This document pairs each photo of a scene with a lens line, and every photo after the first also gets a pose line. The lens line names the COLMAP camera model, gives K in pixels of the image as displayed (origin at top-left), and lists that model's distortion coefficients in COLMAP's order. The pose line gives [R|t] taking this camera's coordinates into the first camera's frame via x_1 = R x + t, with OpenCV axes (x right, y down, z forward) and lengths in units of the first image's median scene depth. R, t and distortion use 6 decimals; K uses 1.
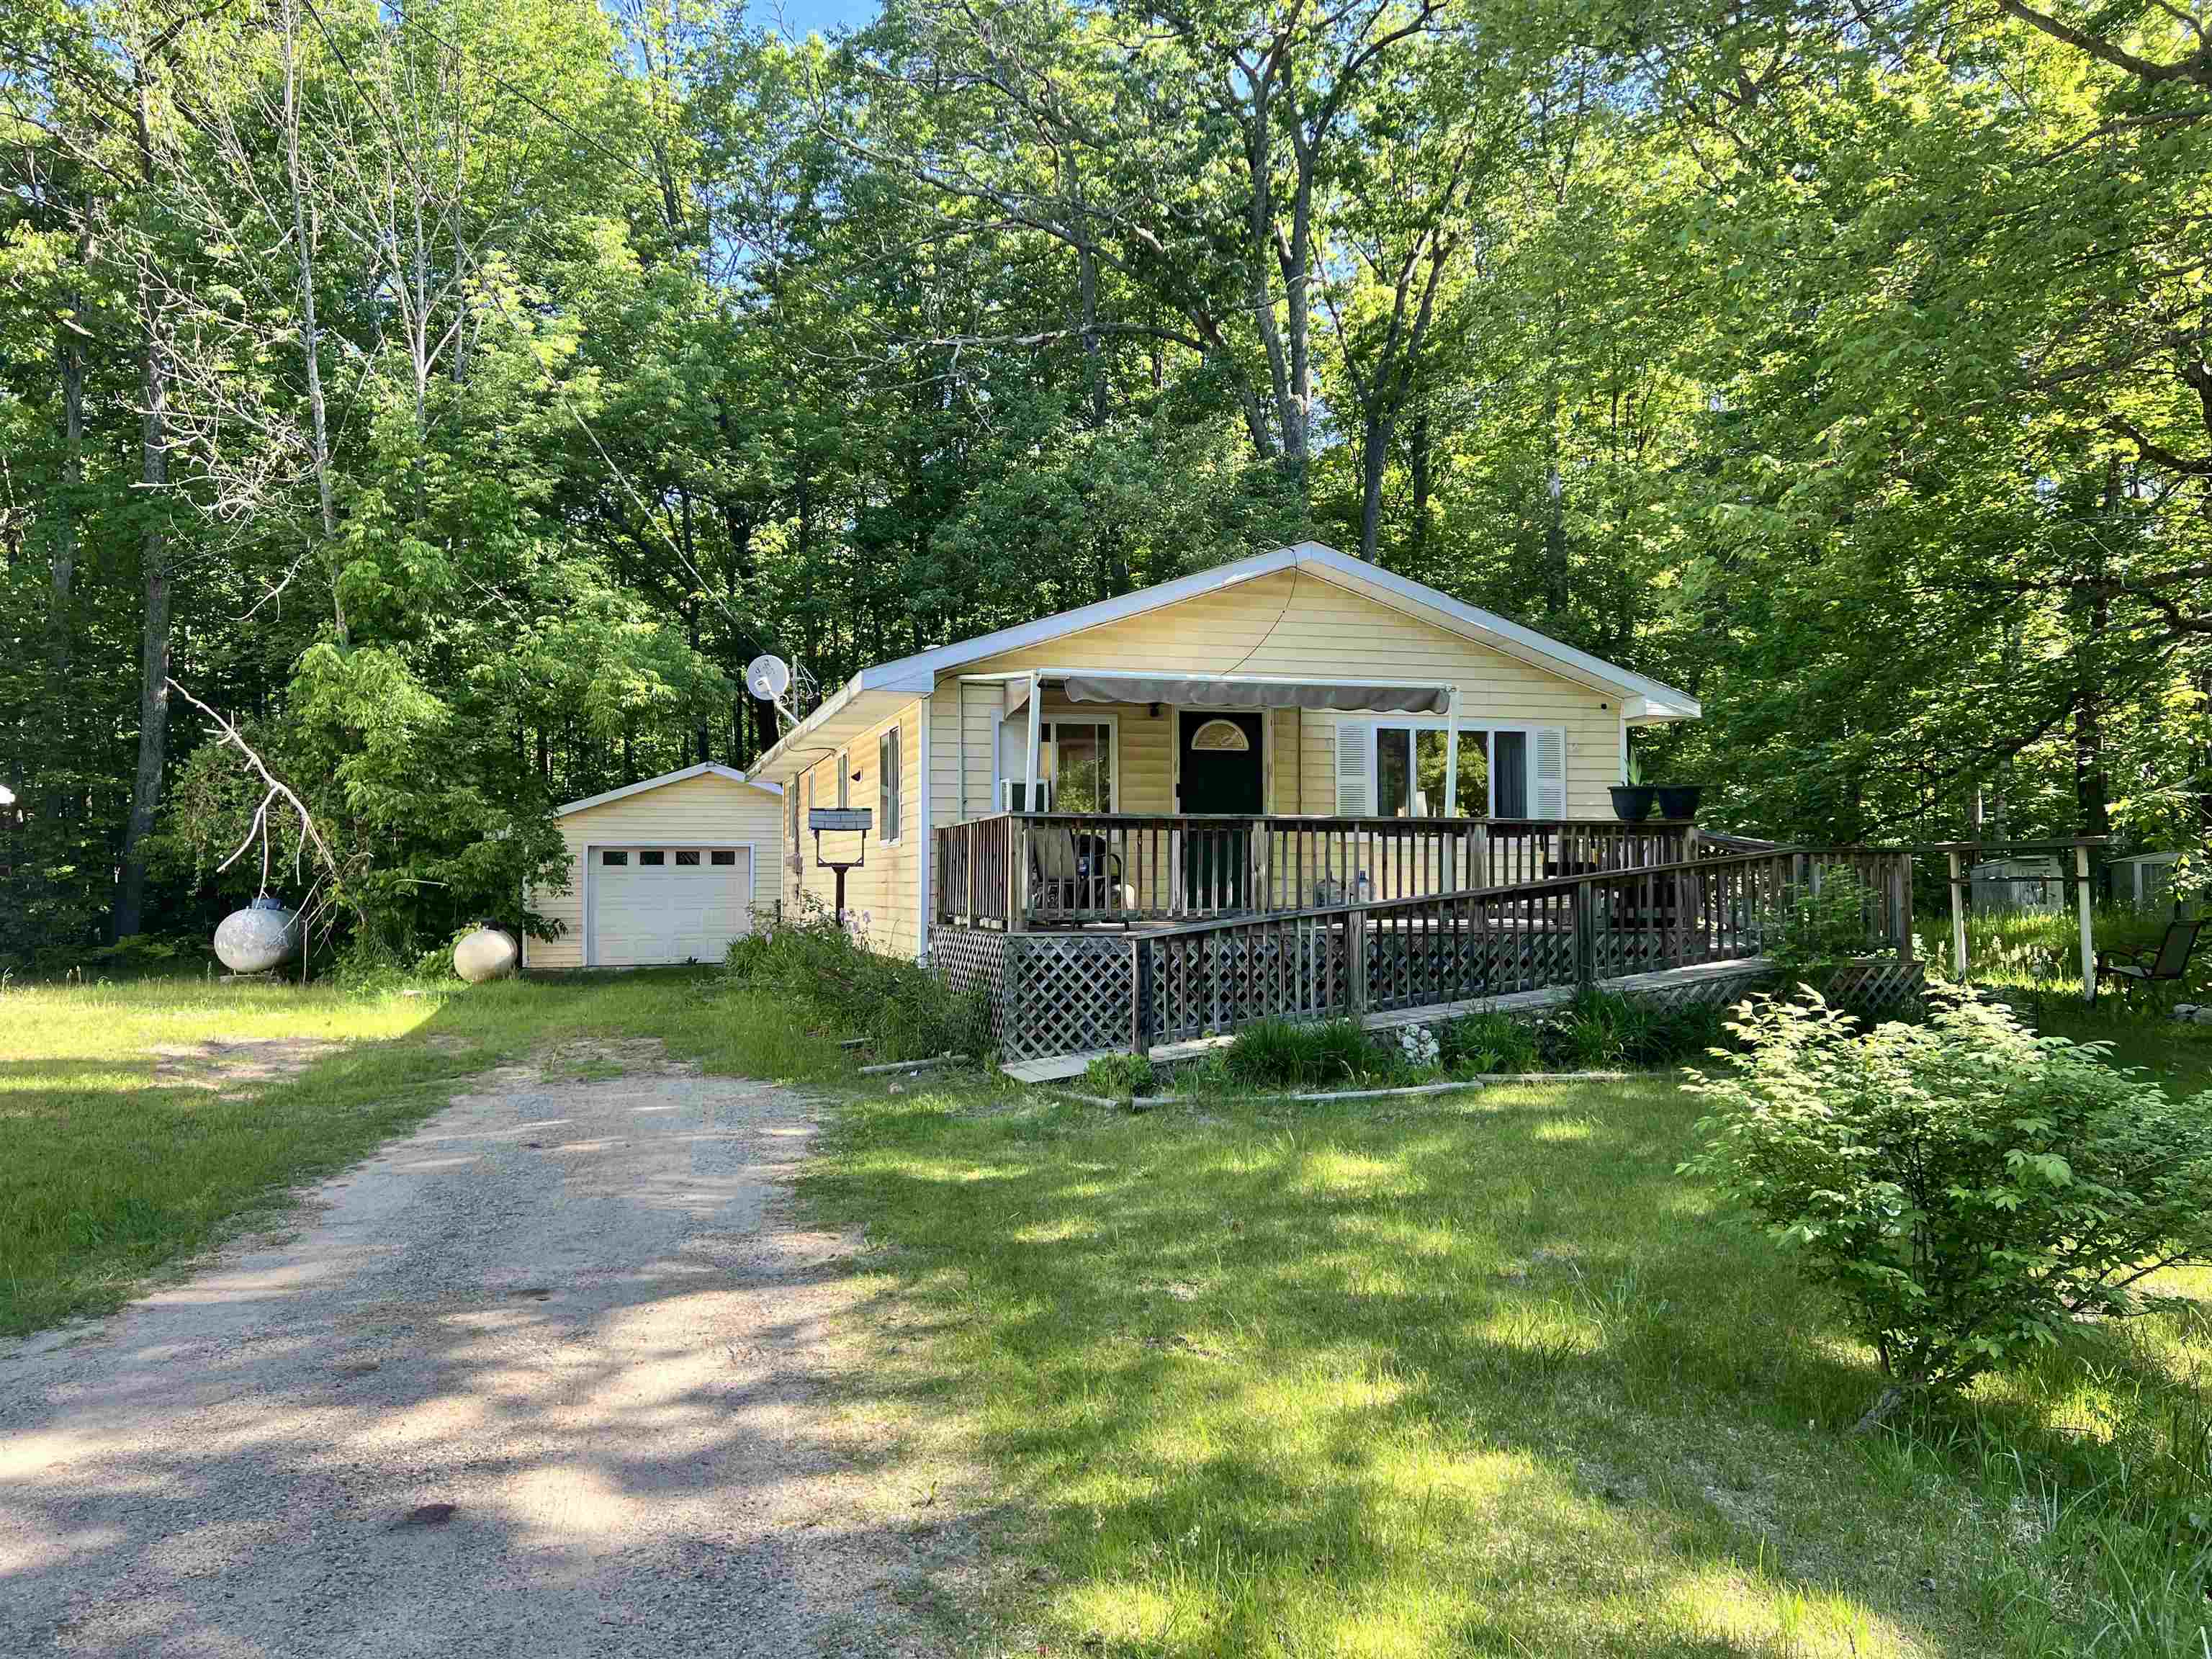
lens RADIAL K [[1649.1, 0, 1099.6], [0, 1649.1, 848.3], [0, 0, 1]] dist [0.058371, -0.003919]
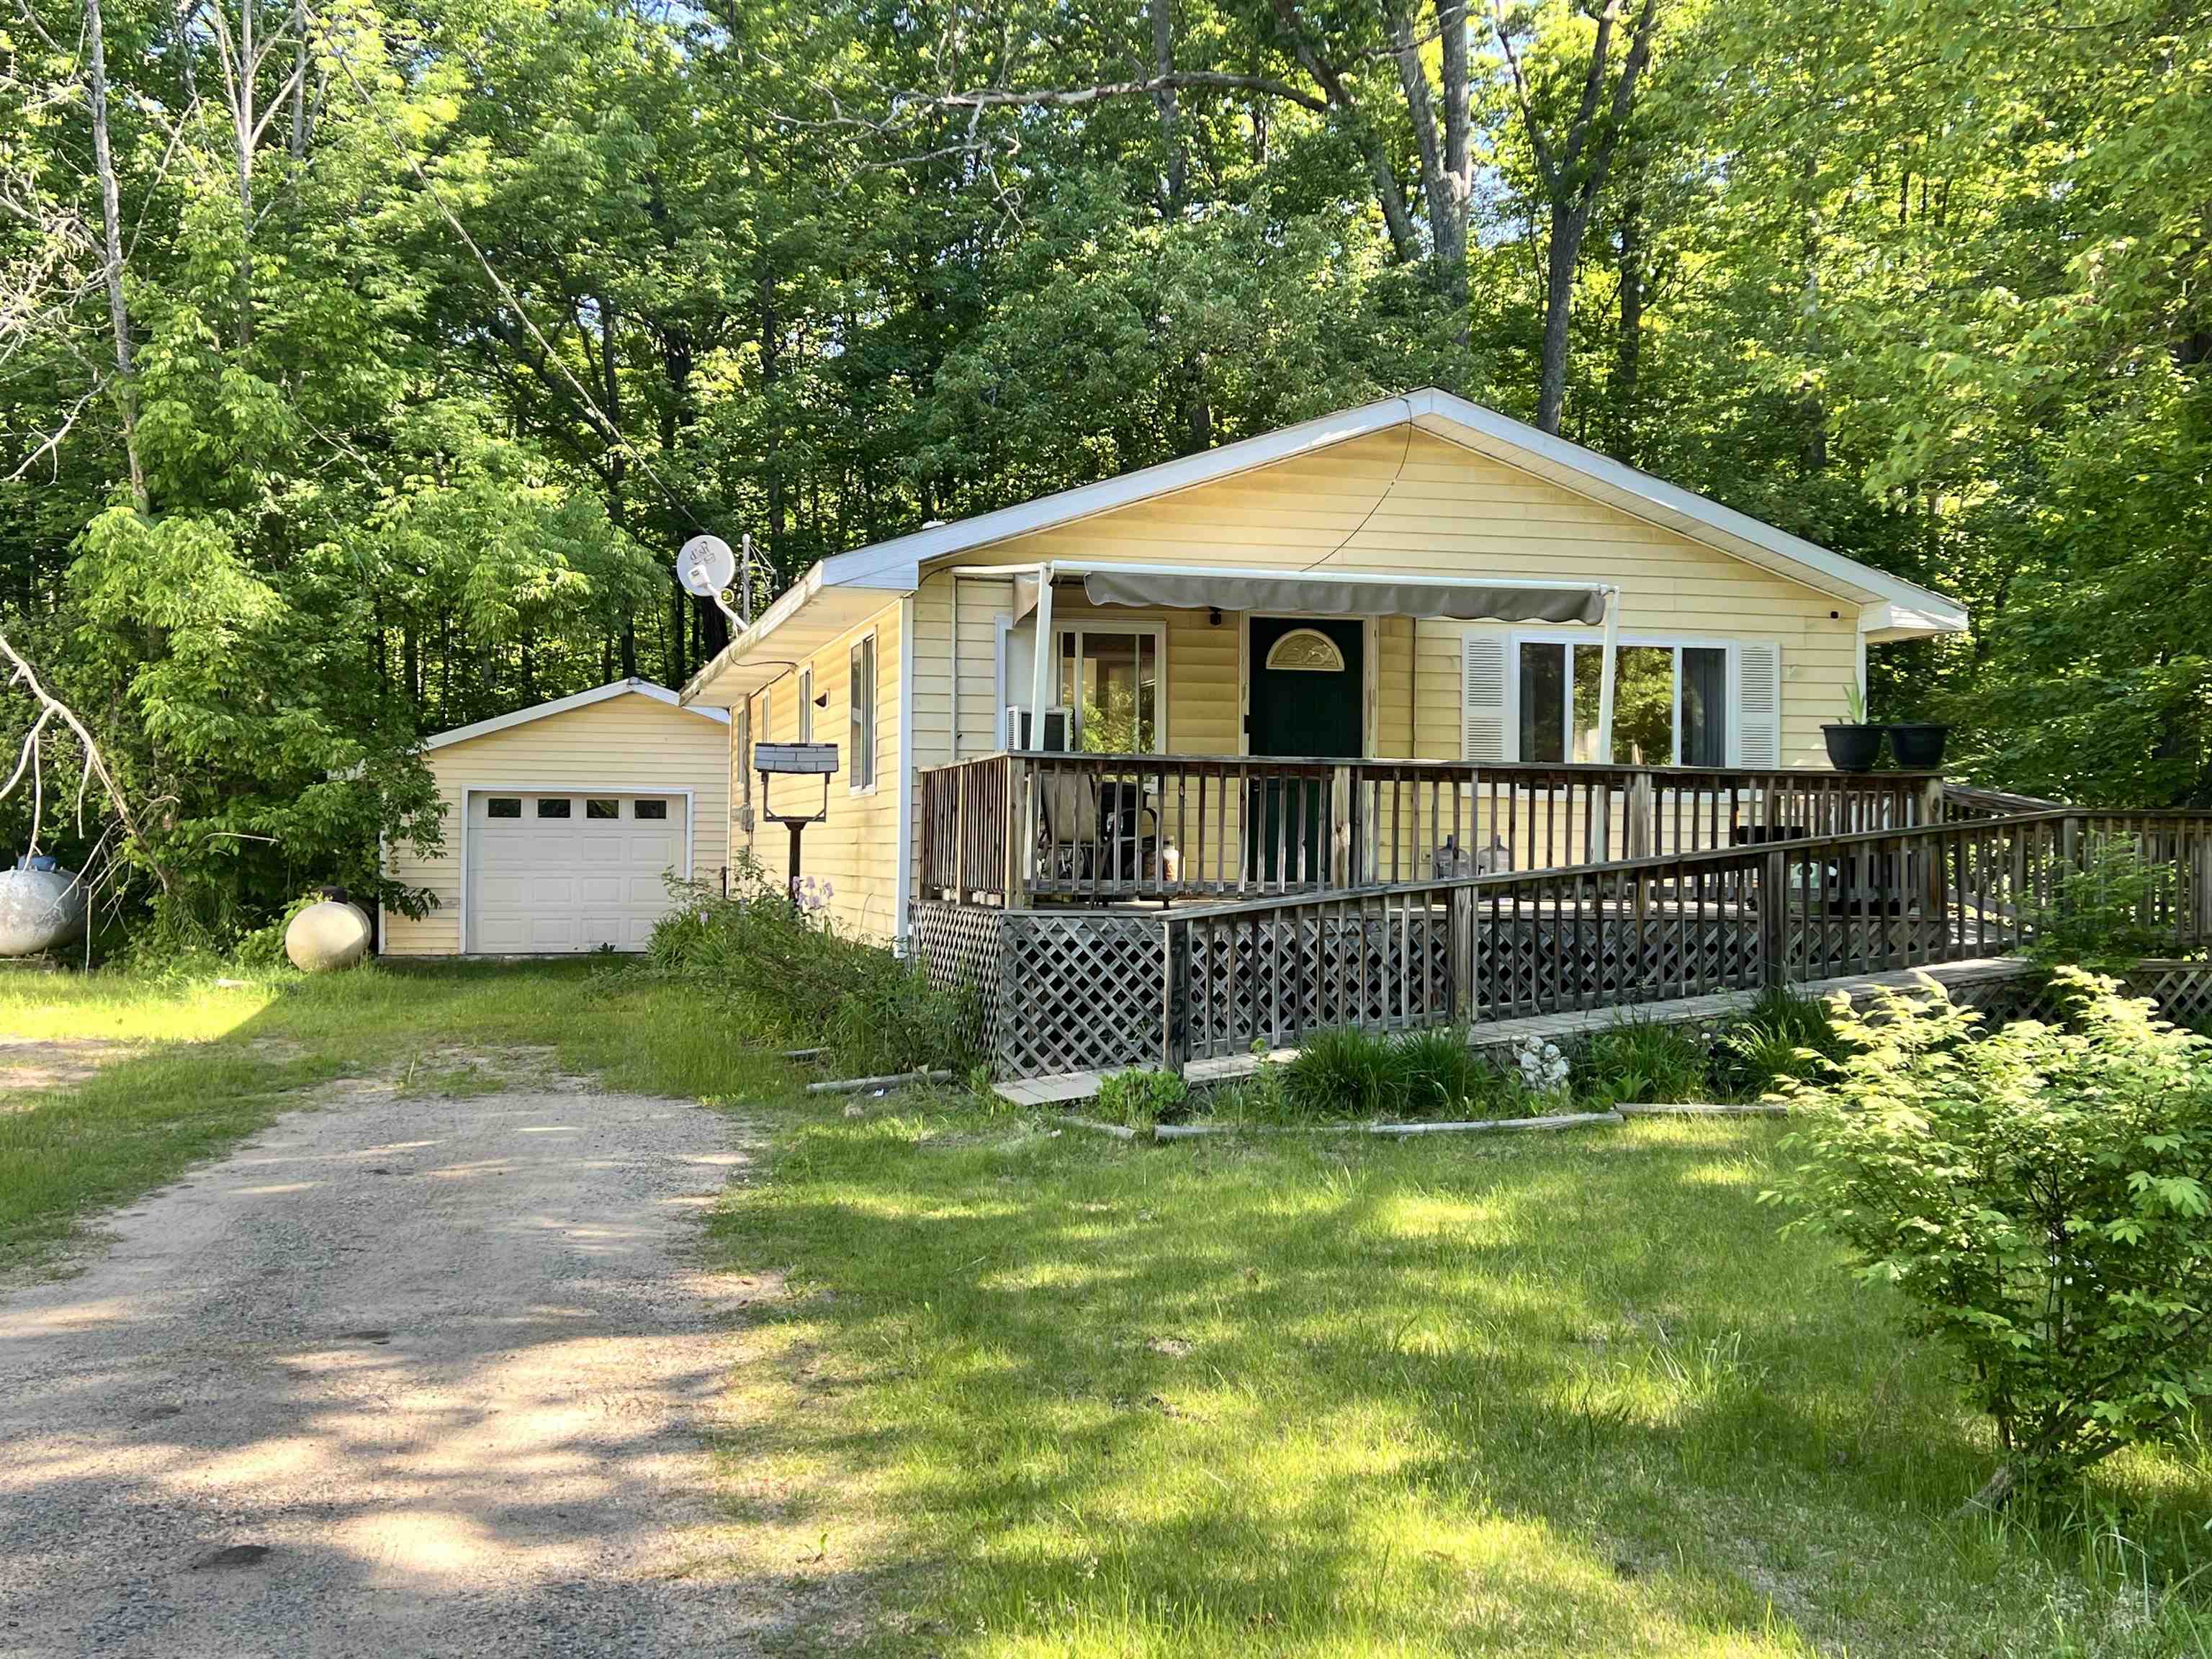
lens RADIAL K [[2327.7, 0, 1106.0], [0, 2327.7, 829.5], [0, 0, 1]] dist [0.080392, -0.018040]
pose [[0.999275, 0.011650, -0.036232, 0.021268], [-0.011238, 0.999870, 0.011548, 0.000974], [0.036362, -0.011133, 0.999277, -0.048521]]
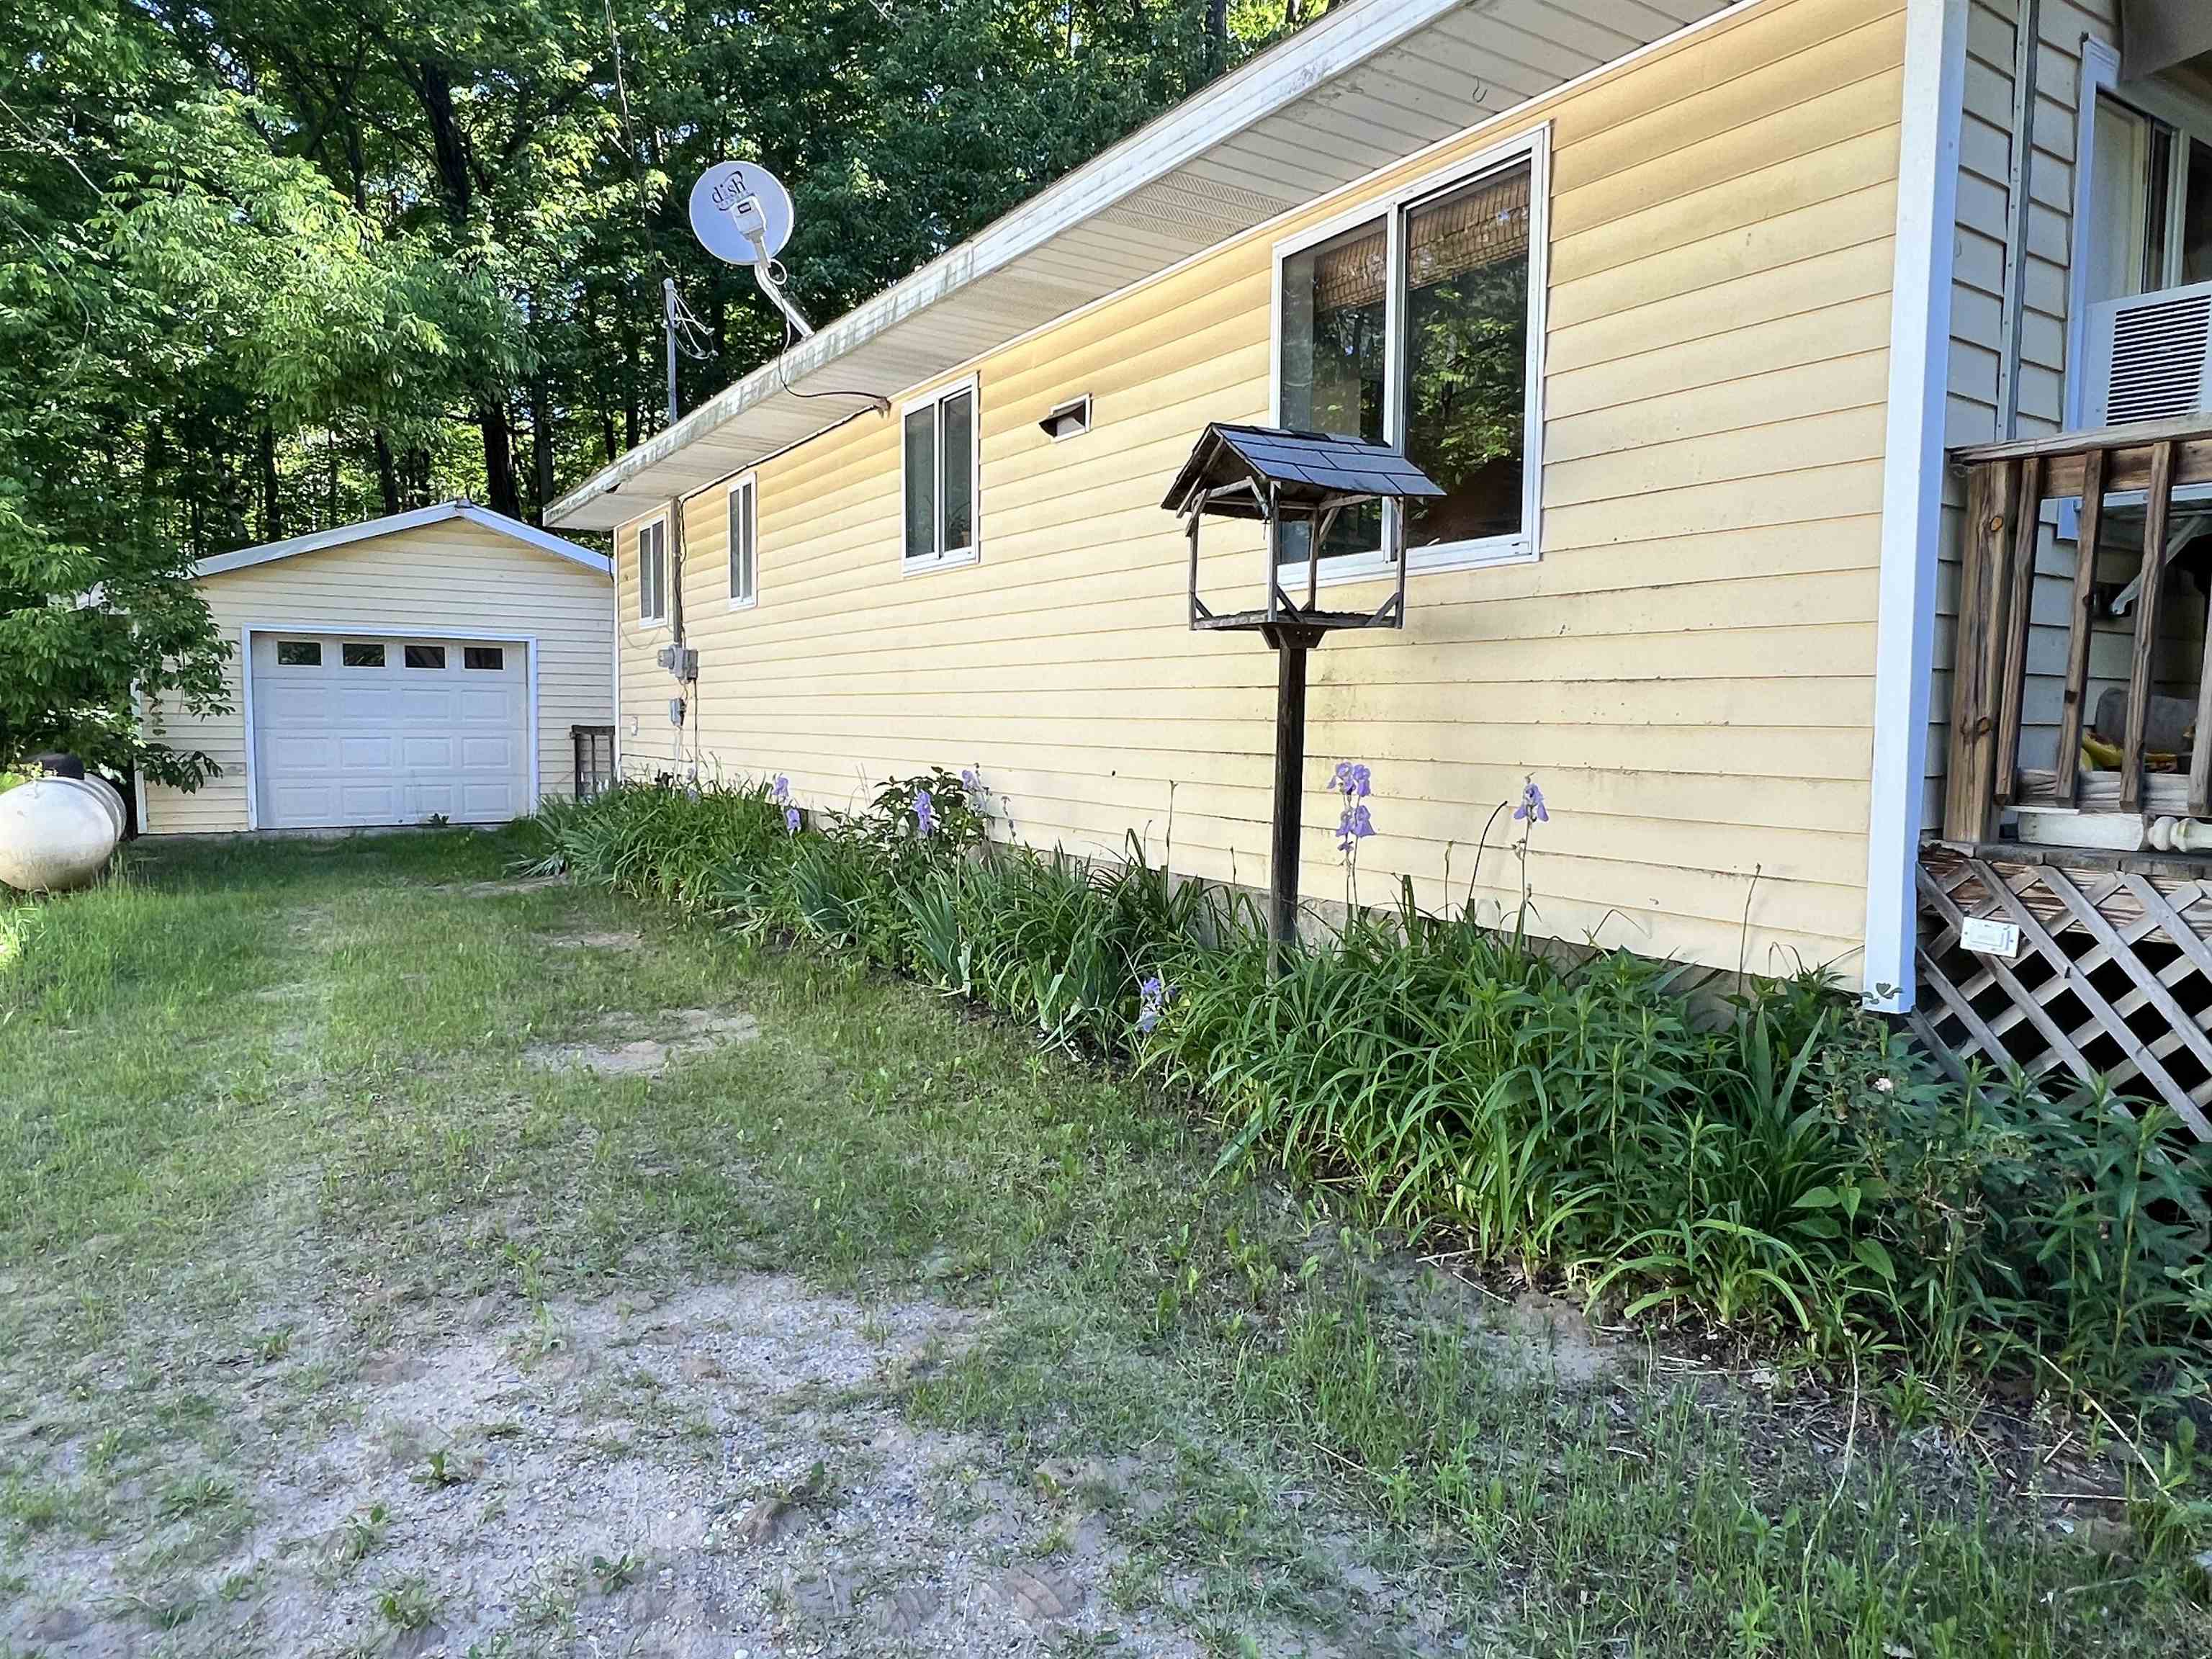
lens RADIAL K [[1389.6, 0, 1106.0], [0, 1389.6, 829.5], [0, 0, 1]] dist [-0.005761, -0.002320]
pose [[0.959479, -0.011788, 0.281534, -0.271598], [-0.017775, 0.994603, 0.102225, 0.023193], [-0.281219, -0.103087, 0.954091, 0.757457]]
